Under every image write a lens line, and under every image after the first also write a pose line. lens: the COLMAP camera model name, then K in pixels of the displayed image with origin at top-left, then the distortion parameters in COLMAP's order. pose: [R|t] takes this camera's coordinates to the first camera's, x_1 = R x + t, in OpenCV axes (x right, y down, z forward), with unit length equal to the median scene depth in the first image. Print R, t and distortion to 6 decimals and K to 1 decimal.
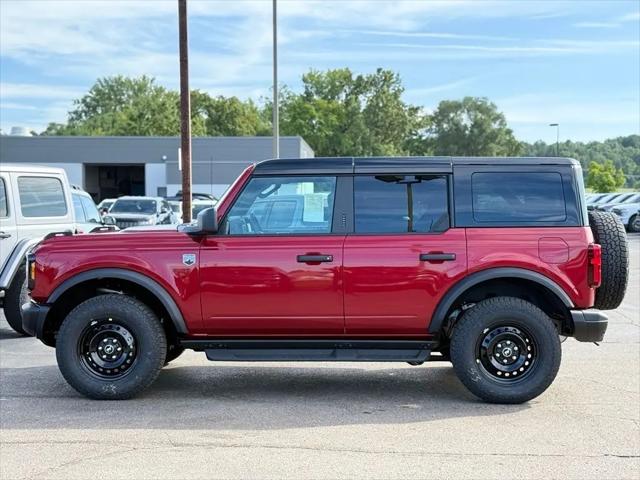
lens RADIAL K [[1487.0, 0, 317.1], [0, 1487.0, 241.9], [0, 0, 1]] dist [0.138254, 0.000000]
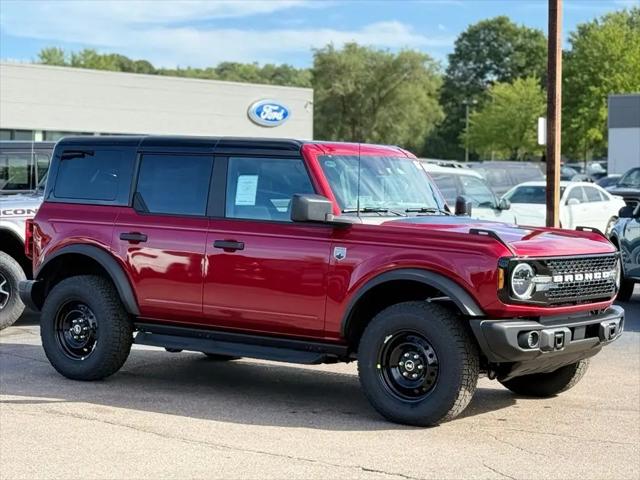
lens RADIAL K [[1487.0, 0, 311.9], [0, 1487.0, 261.6], [0, 0, 1]] dist [0.138254, 0.000000]
pose [[0.776609, 0.038188, -0.628824, 0.609489], [-0.060015, 0.998106, -0.013505, 0.030410], [0.627118, 0.048227, 0.777430, 0.295111]]
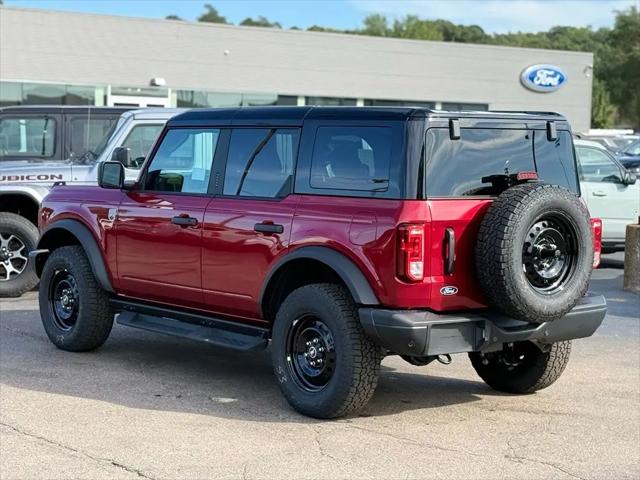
lens RADIAL K [[1487.0, 0, 314.2], [0, 1487.0, 243.5], [0, 0, 1]] dist [0.138254, 0.000000]
pose [[0.611909, 0.066543, -0.788124, 0.749564], [-0.089239, 0.995900, 0.014799, 0.004440], [0.785878, 0.061276, 0.615338, 0.510788]]
